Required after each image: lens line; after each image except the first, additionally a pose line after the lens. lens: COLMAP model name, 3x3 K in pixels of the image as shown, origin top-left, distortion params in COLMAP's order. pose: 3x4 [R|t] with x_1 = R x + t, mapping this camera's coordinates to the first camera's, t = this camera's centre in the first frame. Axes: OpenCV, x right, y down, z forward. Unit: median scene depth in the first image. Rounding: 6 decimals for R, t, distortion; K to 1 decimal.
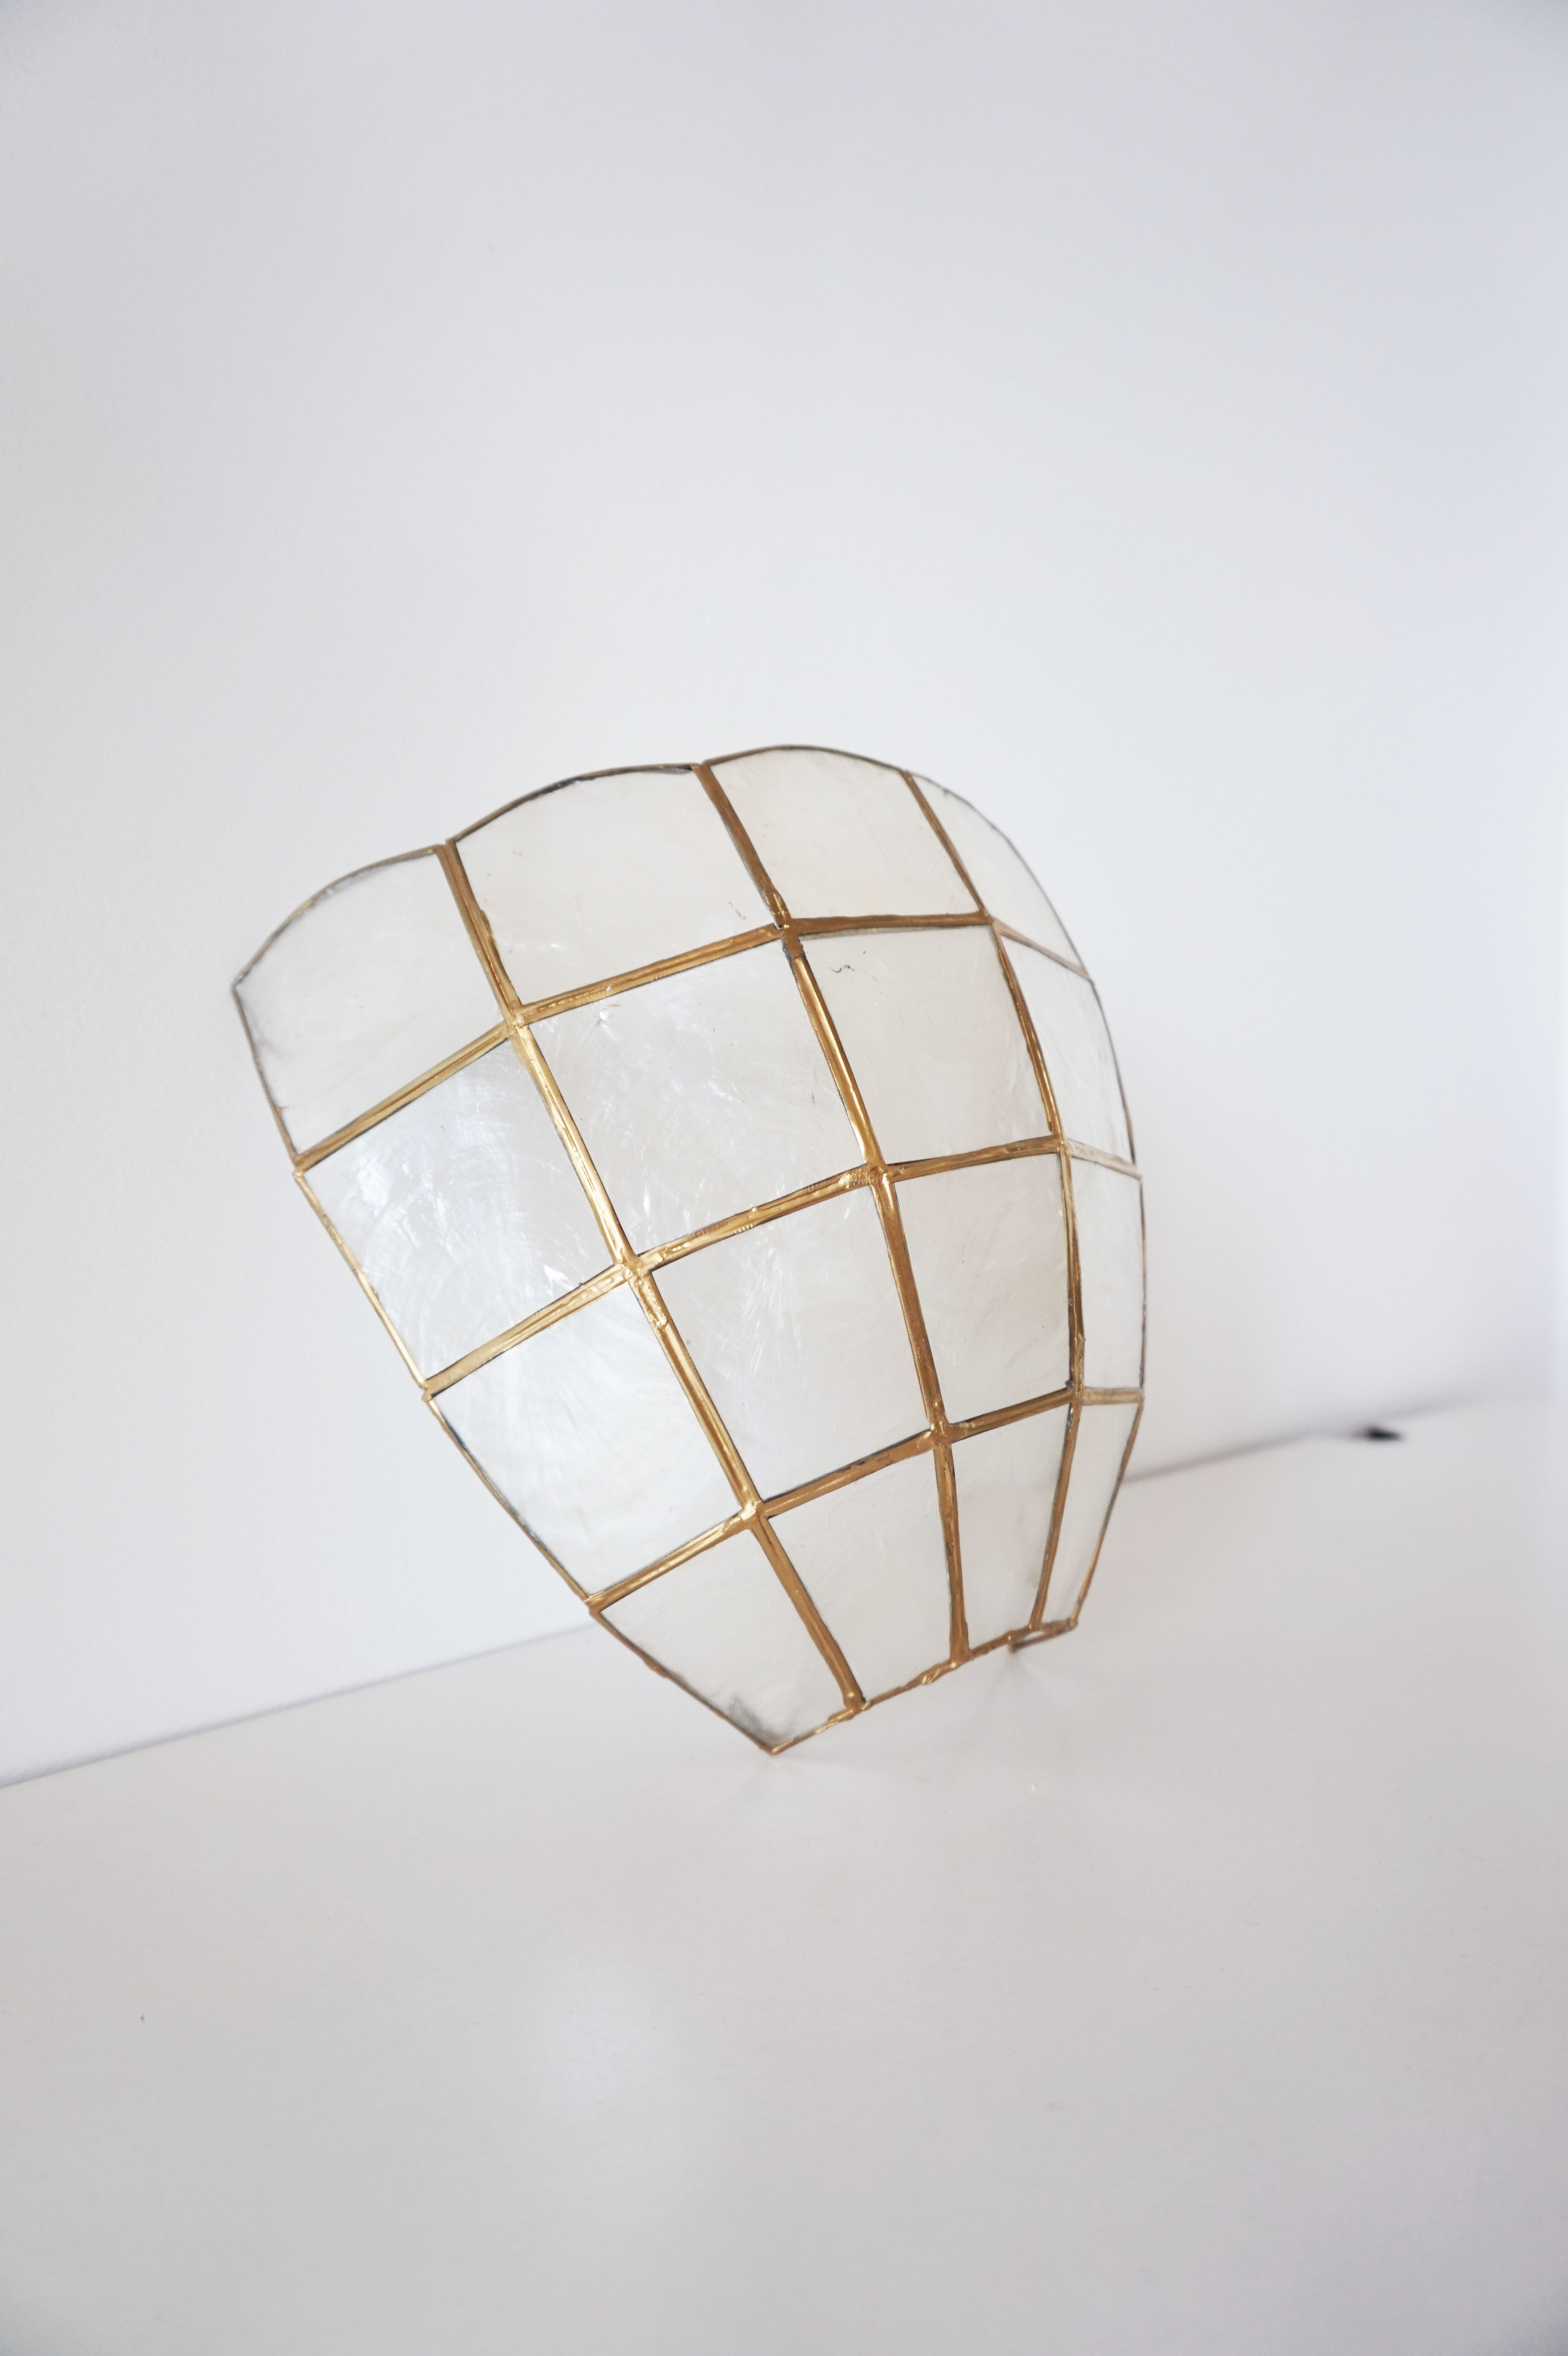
lens RADIAL K [[1598.7, 0, 784.0], [0, 1598.7, 1178.0], [0, 0, 1]] dist [-0.010391, -0.001979]
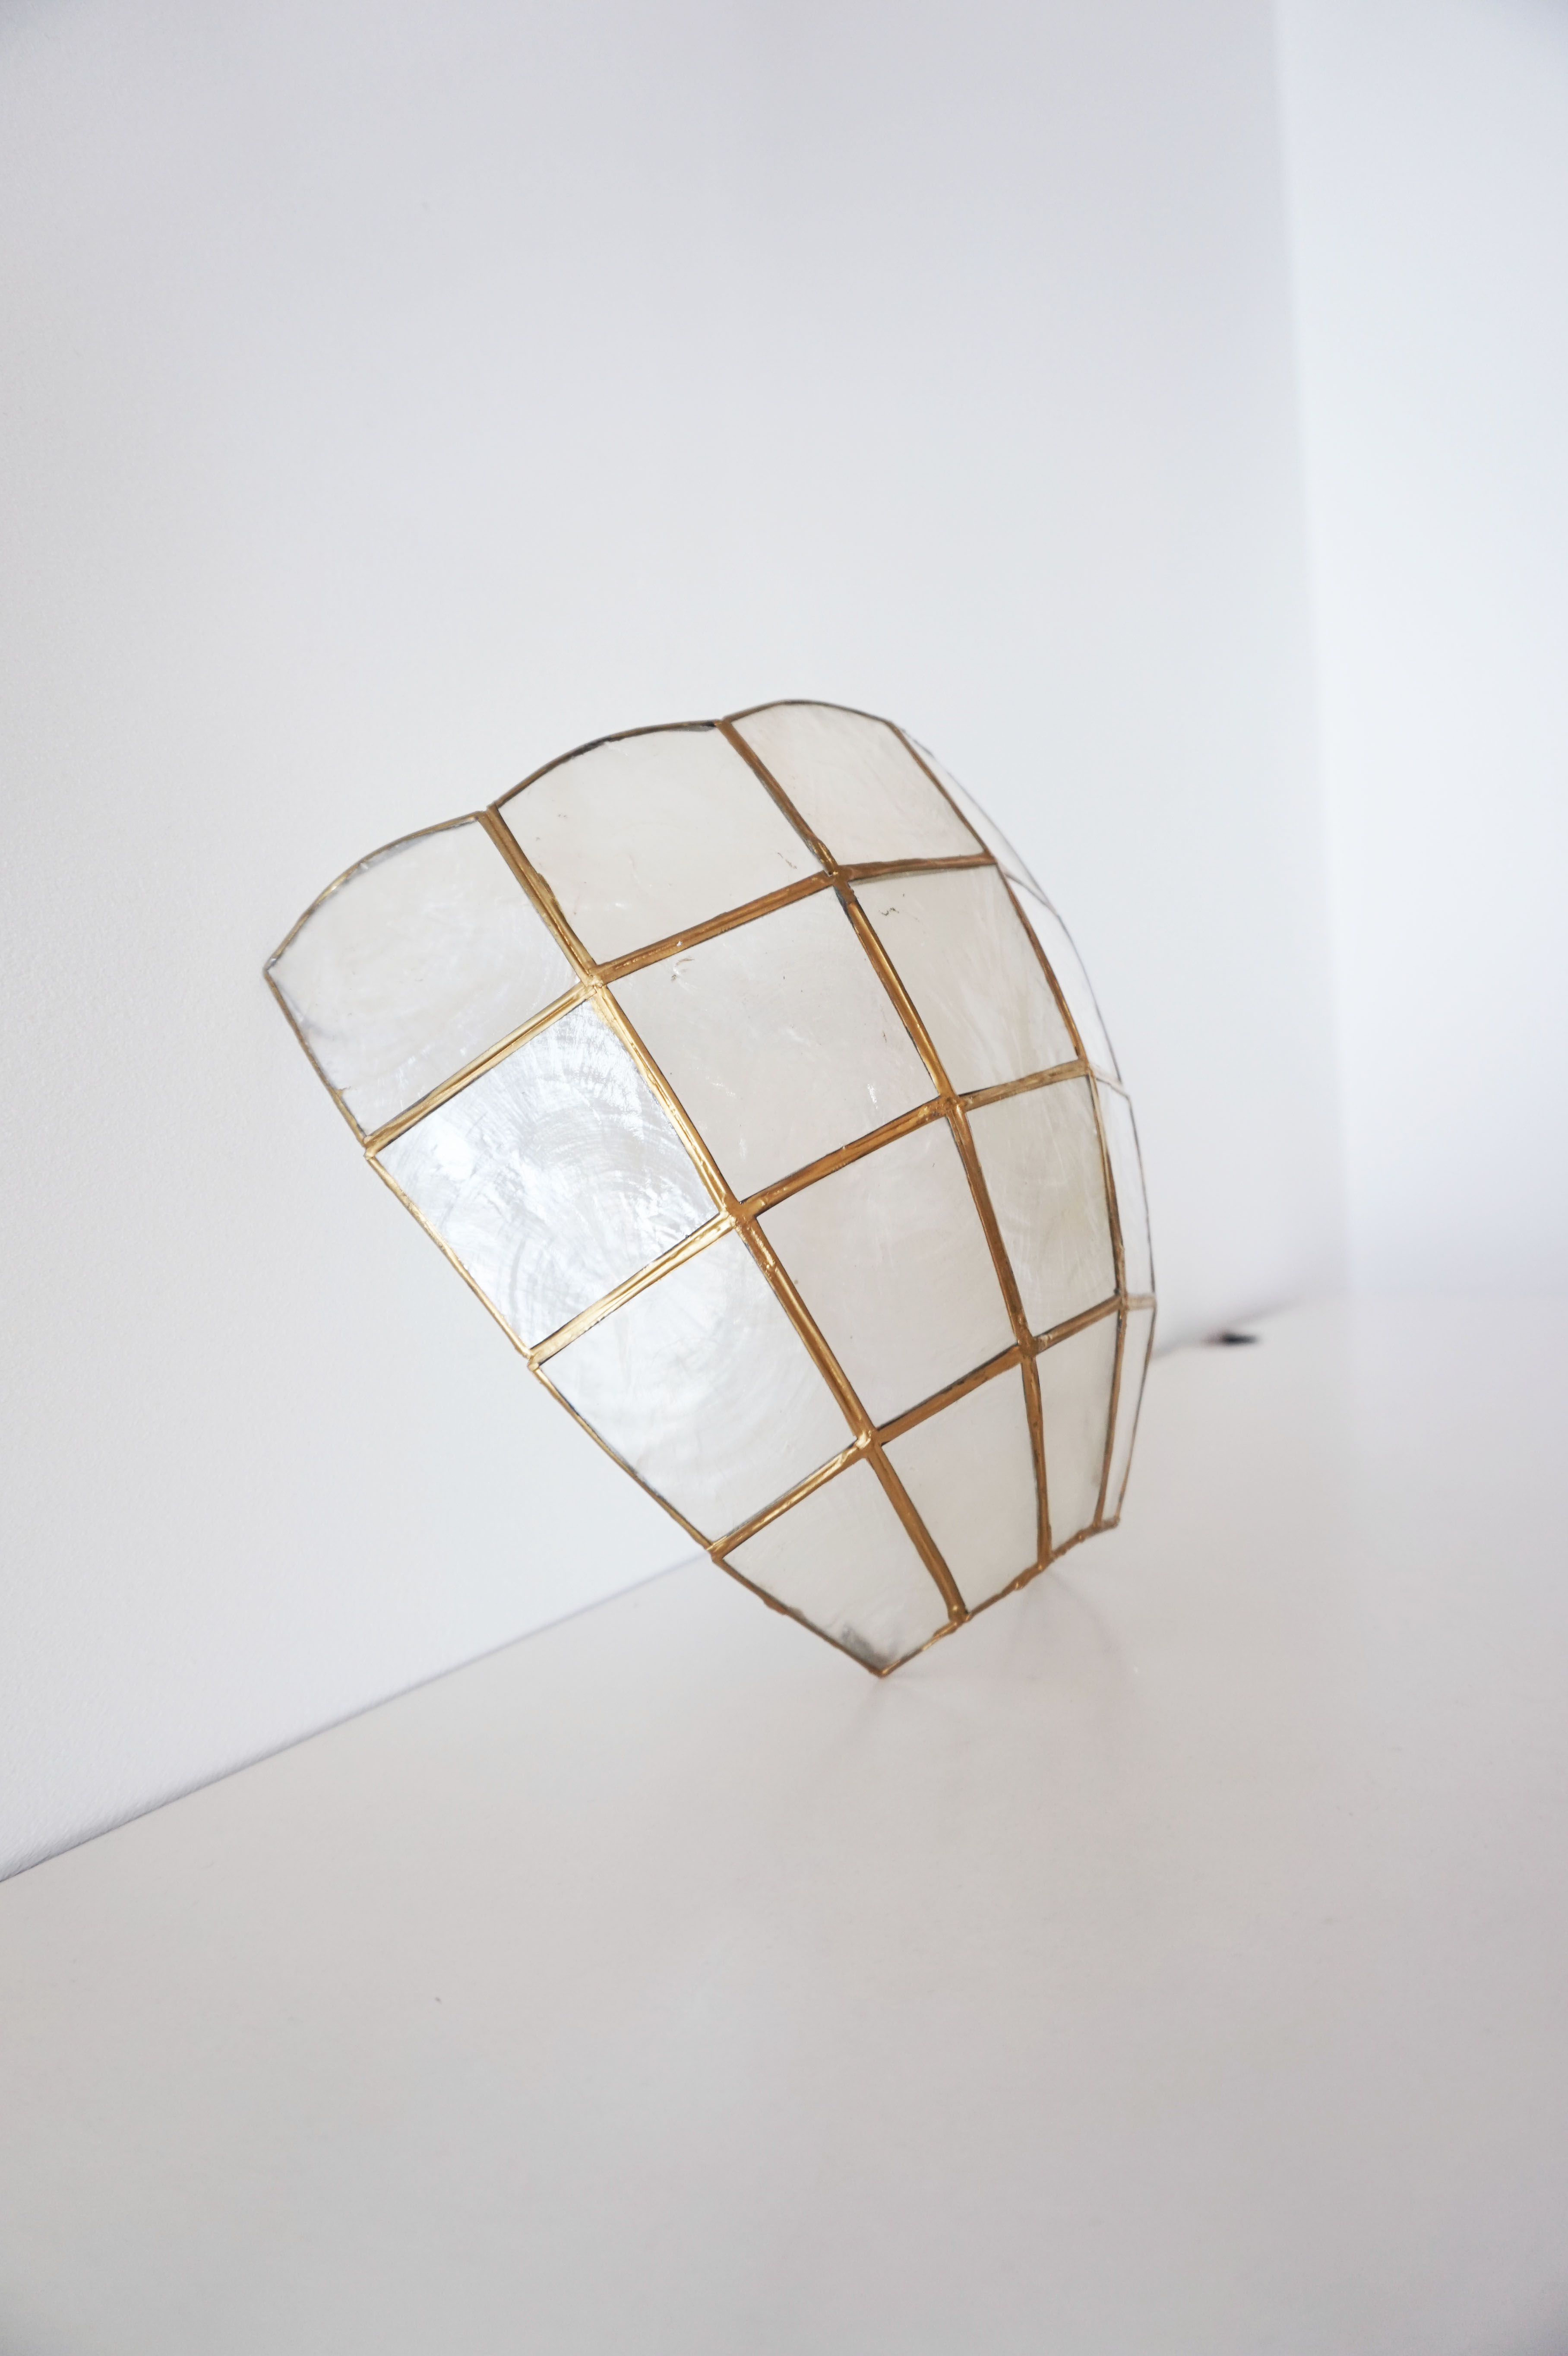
lens RADIAL K [[1598.7, 0, 784.0], [0, 1598.7, 1178.0], [0, 0, 1]] dist [-0.010391, -0.001979]
pose [[0.980820, -0.090058, 0.172866, -0.225112], [0.088196, 0.995932, 0.018442, 0.015553], [-0.173823, -0.002842, 0.984773, -0.005626]]
